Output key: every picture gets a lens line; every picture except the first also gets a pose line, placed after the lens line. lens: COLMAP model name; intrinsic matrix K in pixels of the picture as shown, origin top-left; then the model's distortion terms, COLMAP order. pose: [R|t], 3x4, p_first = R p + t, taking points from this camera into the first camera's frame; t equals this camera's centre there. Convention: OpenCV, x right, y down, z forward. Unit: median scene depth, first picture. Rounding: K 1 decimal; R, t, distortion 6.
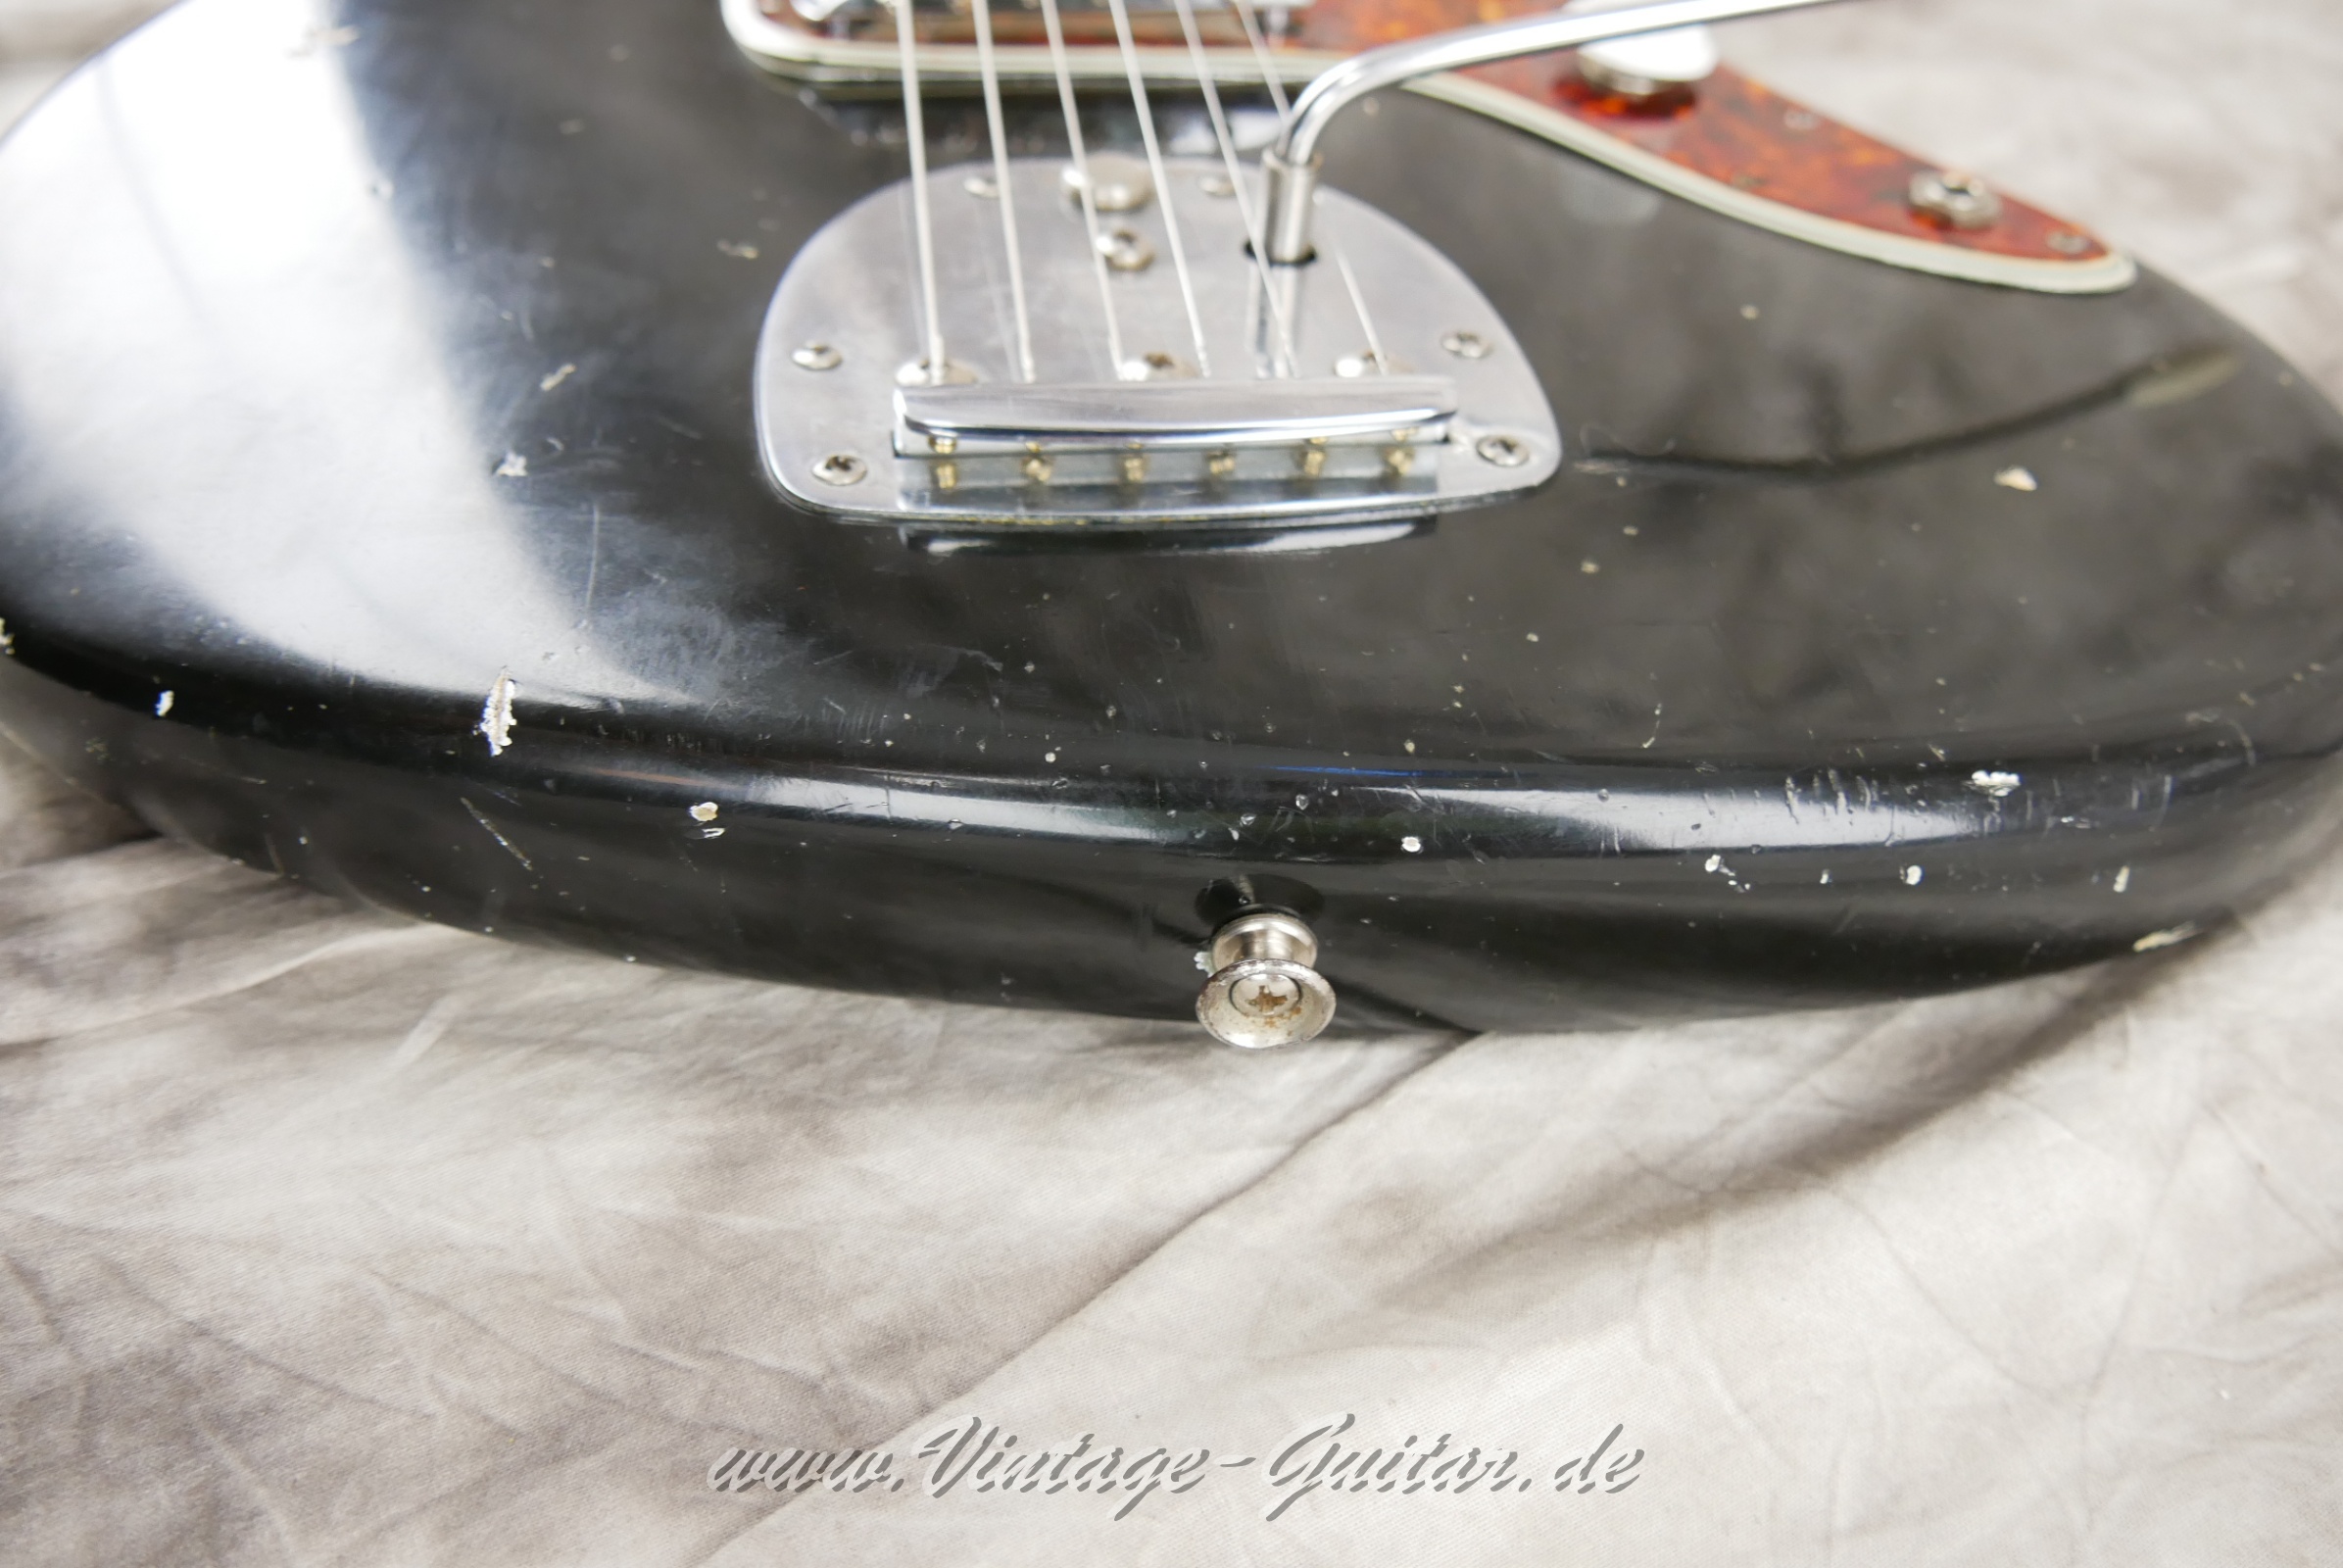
lens RADIAL K [[1952.0, 0, 1130.0], [0, 1952.0, 790.4], [0, 0, 1]] dist [-0.062903, 0.017669]
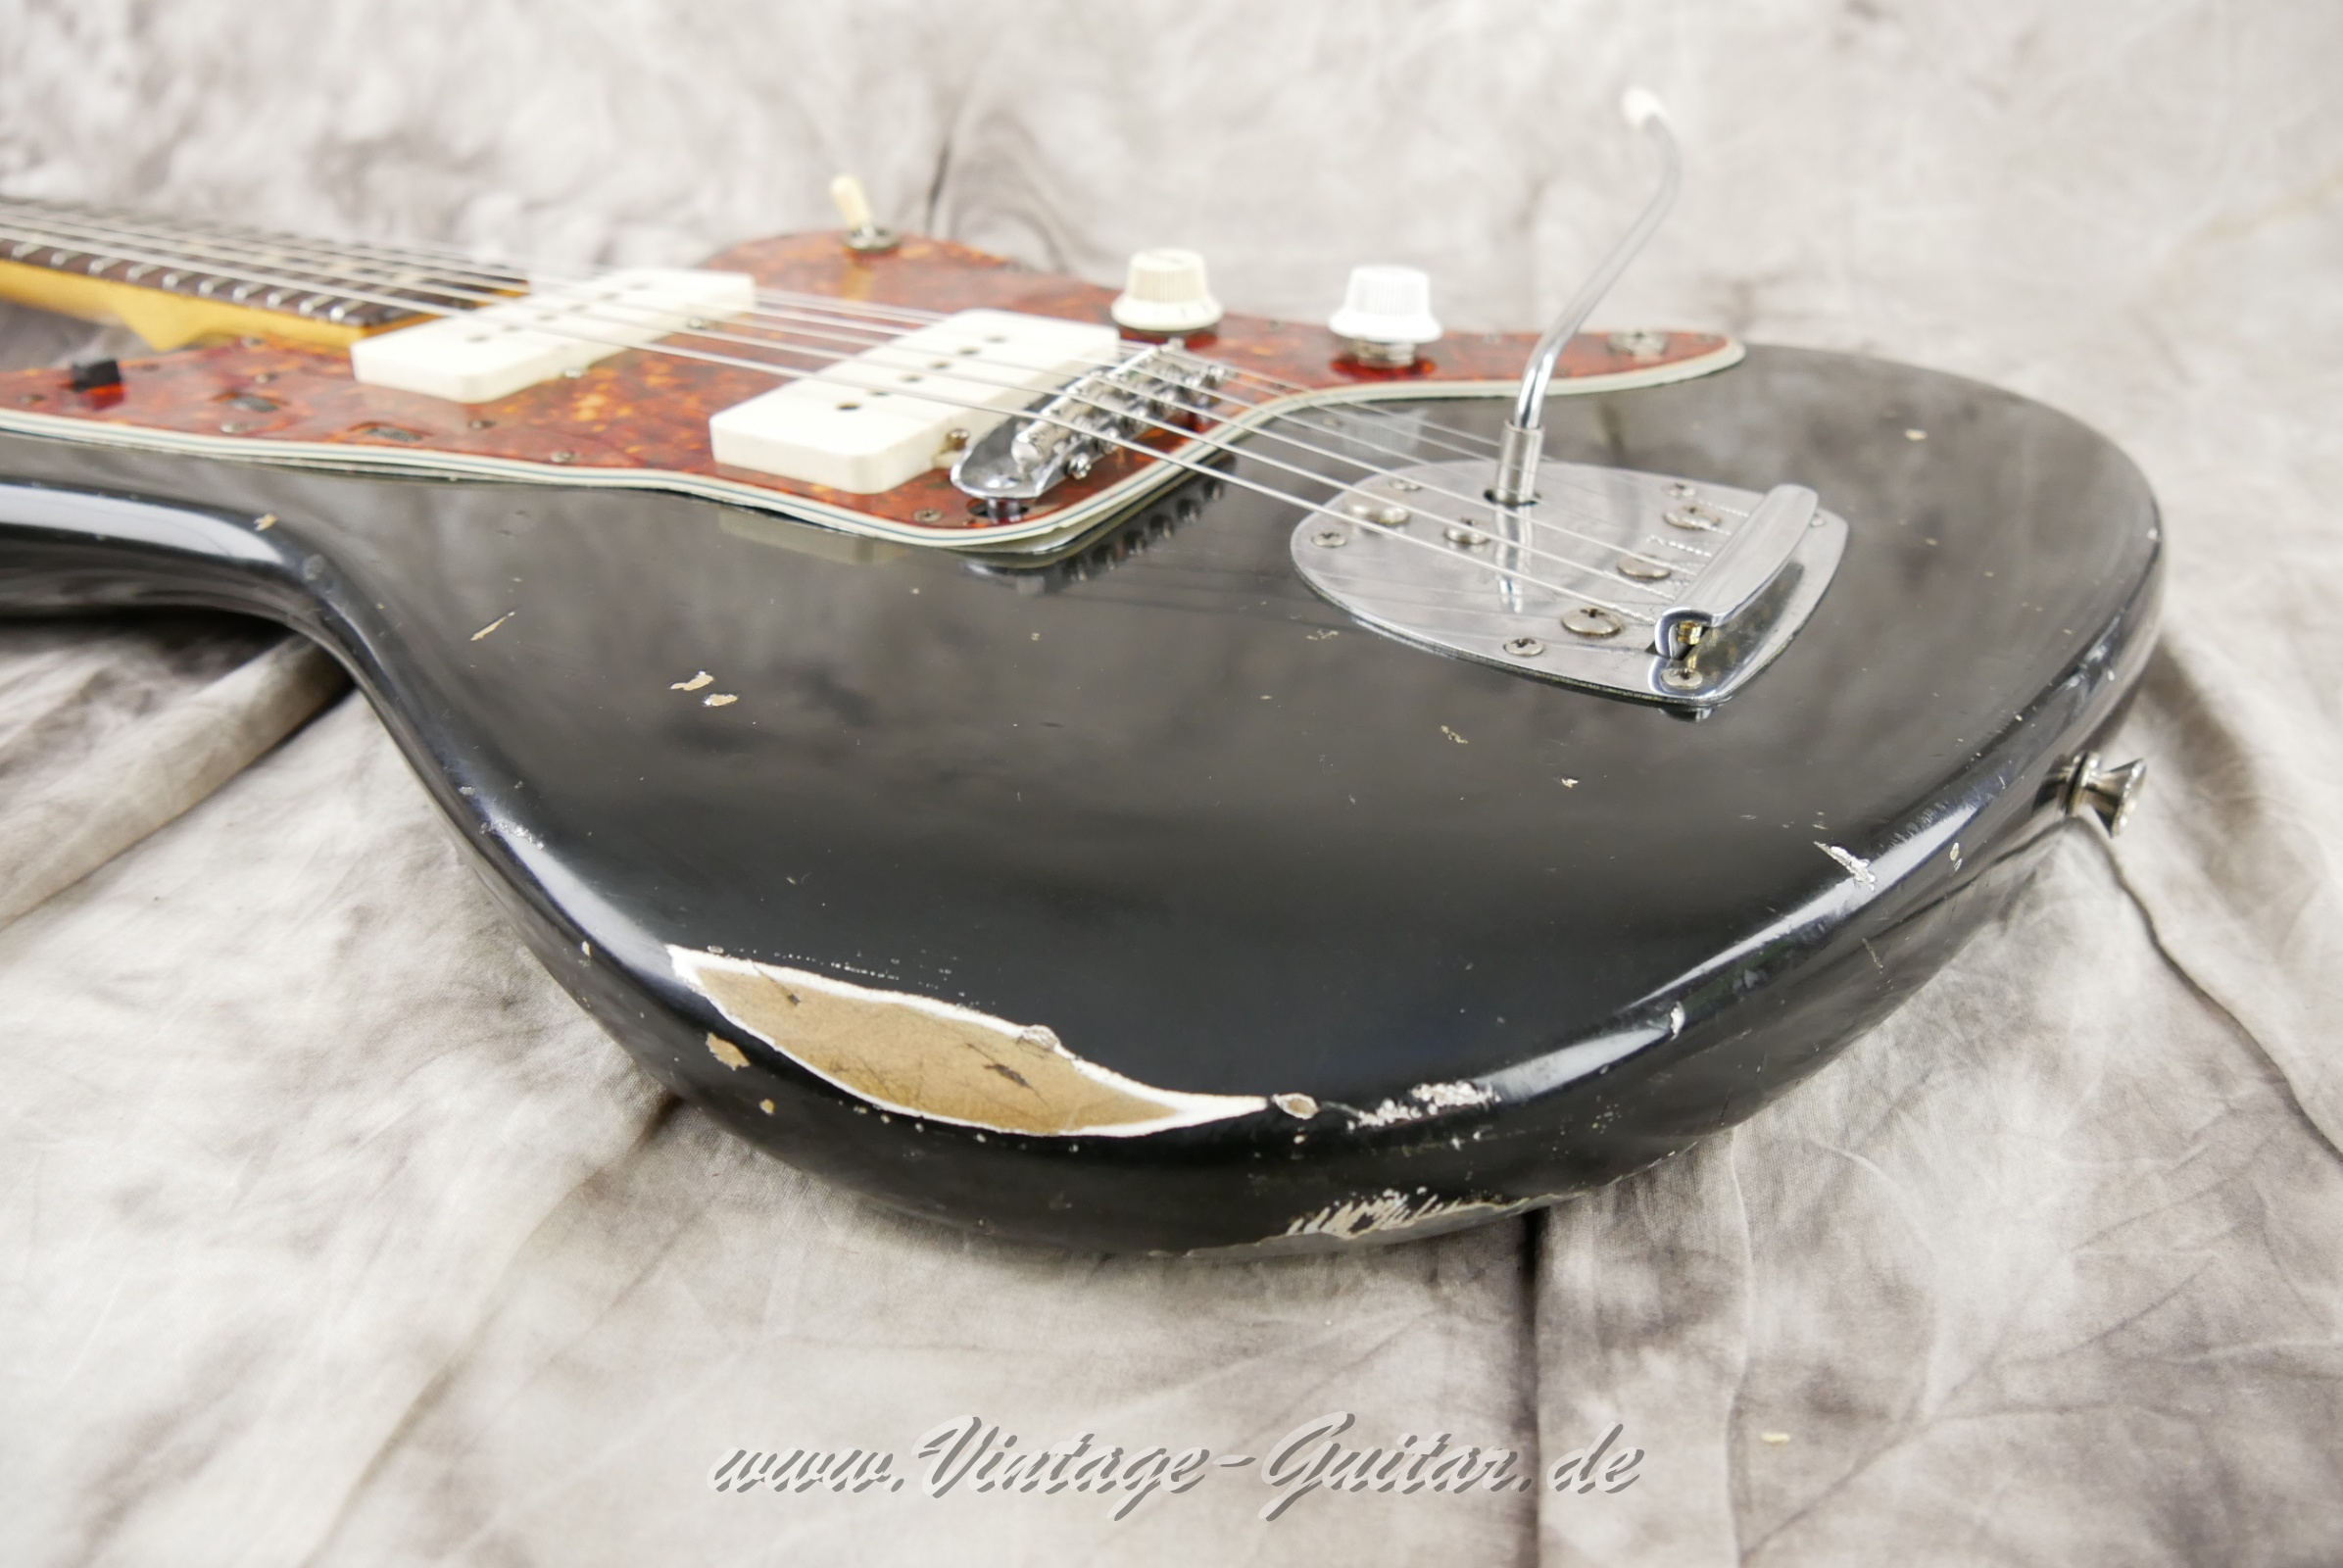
lens RADIAL K [[1952.0, 0, 1130.0], [0, 1952.0, 790.4], [0, 0, 1]] dist [-0.062903, 0.017669]
pose [[0.612863, -0.424409, 0.666540, -1.432431], [0.547565, 0.836260, 0.029006, -0.381999], [-0.569711, 0.347198, 0.744905, 0.251829]]
